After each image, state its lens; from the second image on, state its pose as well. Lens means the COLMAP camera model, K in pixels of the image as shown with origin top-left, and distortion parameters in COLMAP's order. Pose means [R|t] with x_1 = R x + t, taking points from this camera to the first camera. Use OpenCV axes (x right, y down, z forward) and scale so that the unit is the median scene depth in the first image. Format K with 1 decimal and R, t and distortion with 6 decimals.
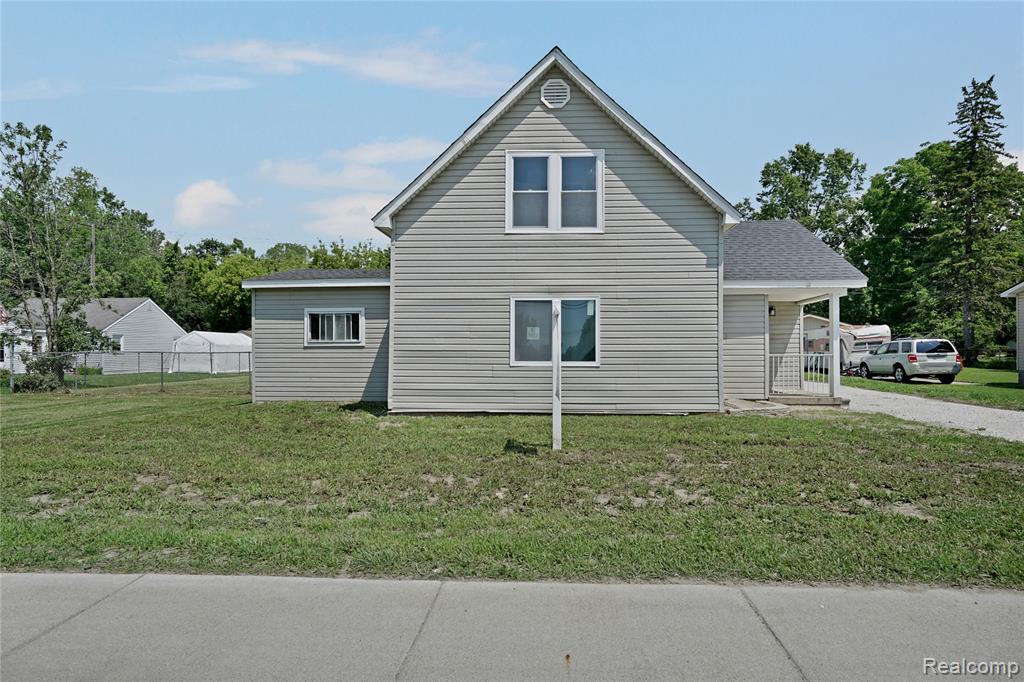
lens RADIAL K [[532.4, 0, 536.4], [0, 532.4, 333.0], [0, 0, 1]] dist [0.009622, 0.000949]
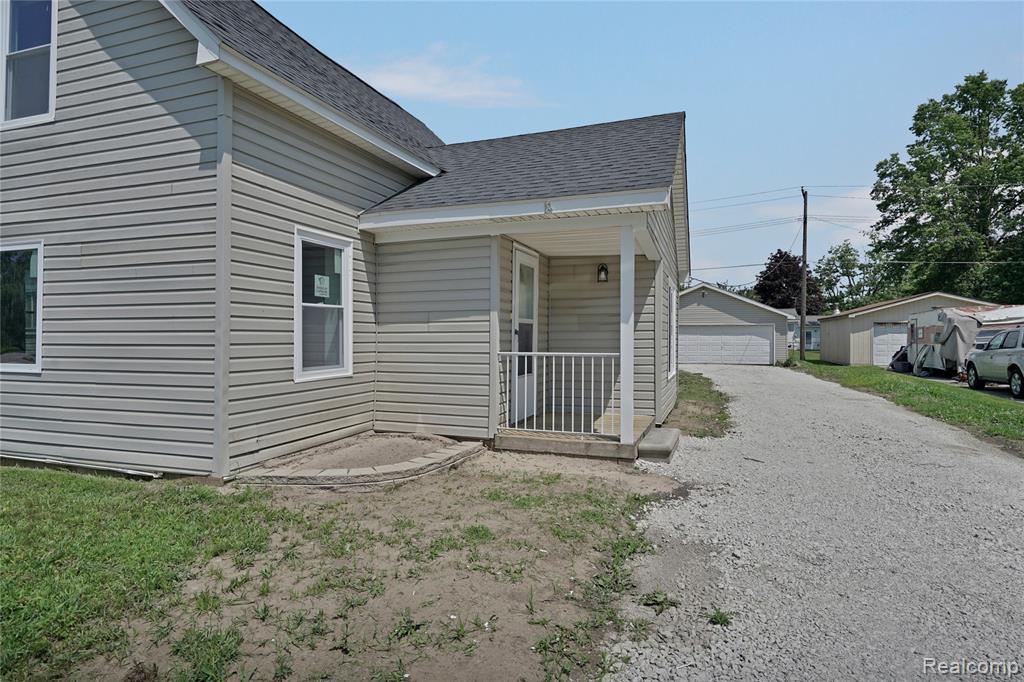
lens RADIAL K [[532.4, 0, 506.9], [0, 532.4, 331.5], [0, 0, 1]] dist [0.009622, 0.000949]
pose [[0.959019, -0.001239, -0.283337, 0.593468], [0.005830, 0.999865, 0.015360, 0.012783], [0.283280, -0.016383, 0.958897, 0.513062]]
